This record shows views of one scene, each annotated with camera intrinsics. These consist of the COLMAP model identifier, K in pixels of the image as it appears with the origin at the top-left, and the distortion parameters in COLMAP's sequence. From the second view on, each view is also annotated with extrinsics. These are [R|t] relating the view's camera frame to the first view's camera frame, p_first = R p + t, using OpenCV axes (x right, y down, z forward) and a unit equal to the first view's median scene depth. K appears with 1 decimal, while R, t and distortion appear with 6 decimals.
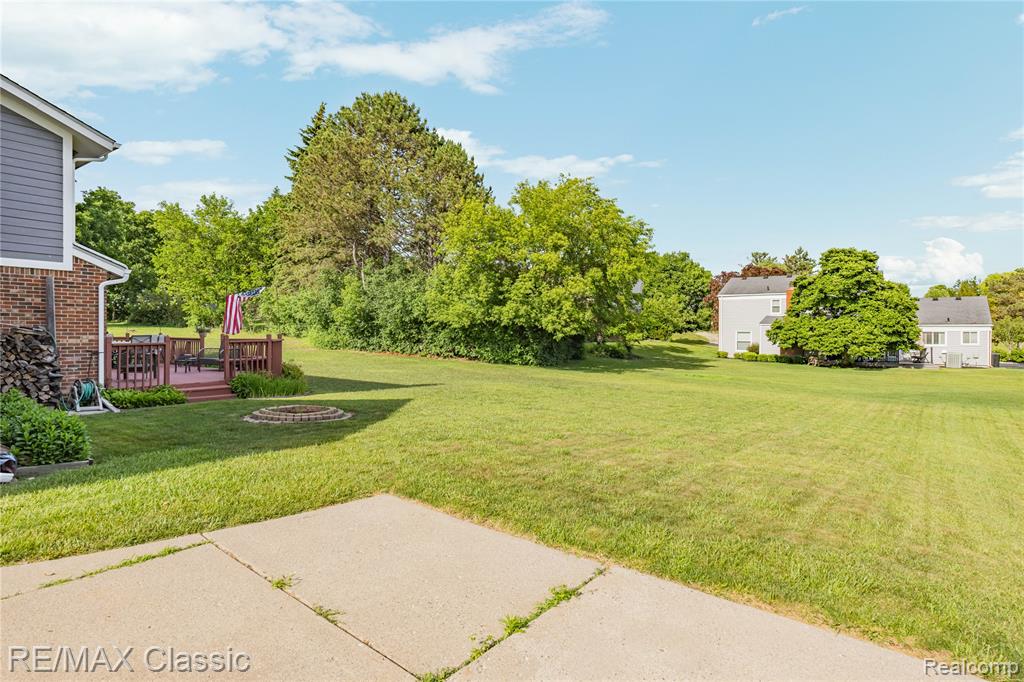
lens RADIAL K [[582.5, 0, 512.0], [0, 582.5, 341.0], [0, 0, 1]] dist [-0.001639, 0.000172]
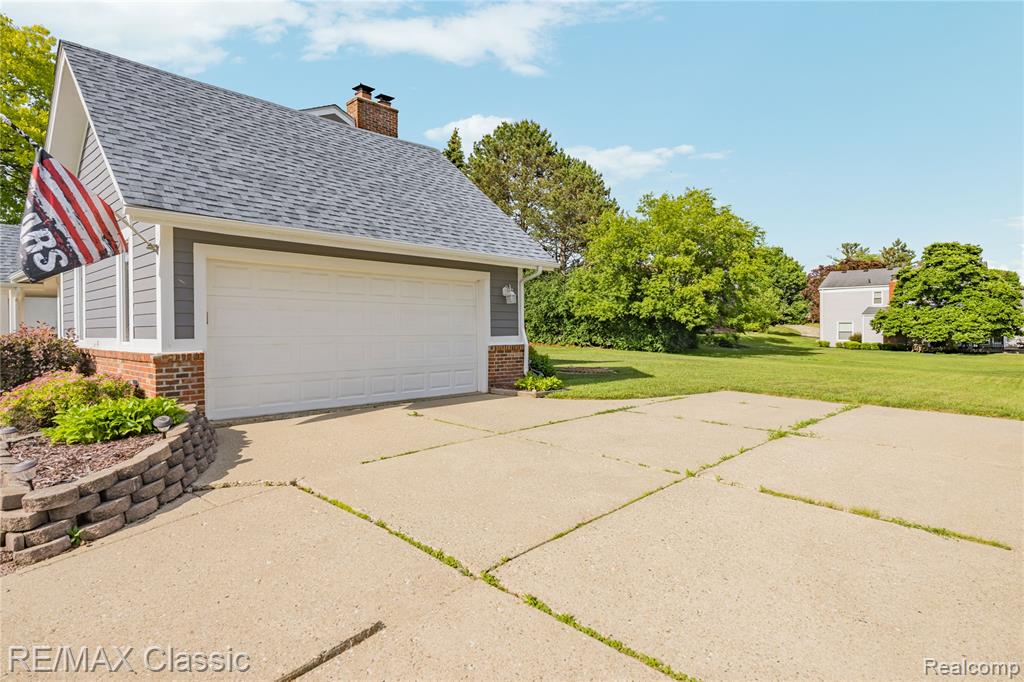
lens RADIAL K [[582.5, 0, 512.0], [0, 582.5, 341.0], [0, 0, 1]] dist [-0.001639, 0.000172]
pose [[0.992836, -0.009635, -0.119096, -0.103882], [0.010215, 0.999939, 0.004262, 0.009611], [0.119047, -0.005448, 0.992874, -0.167544]]
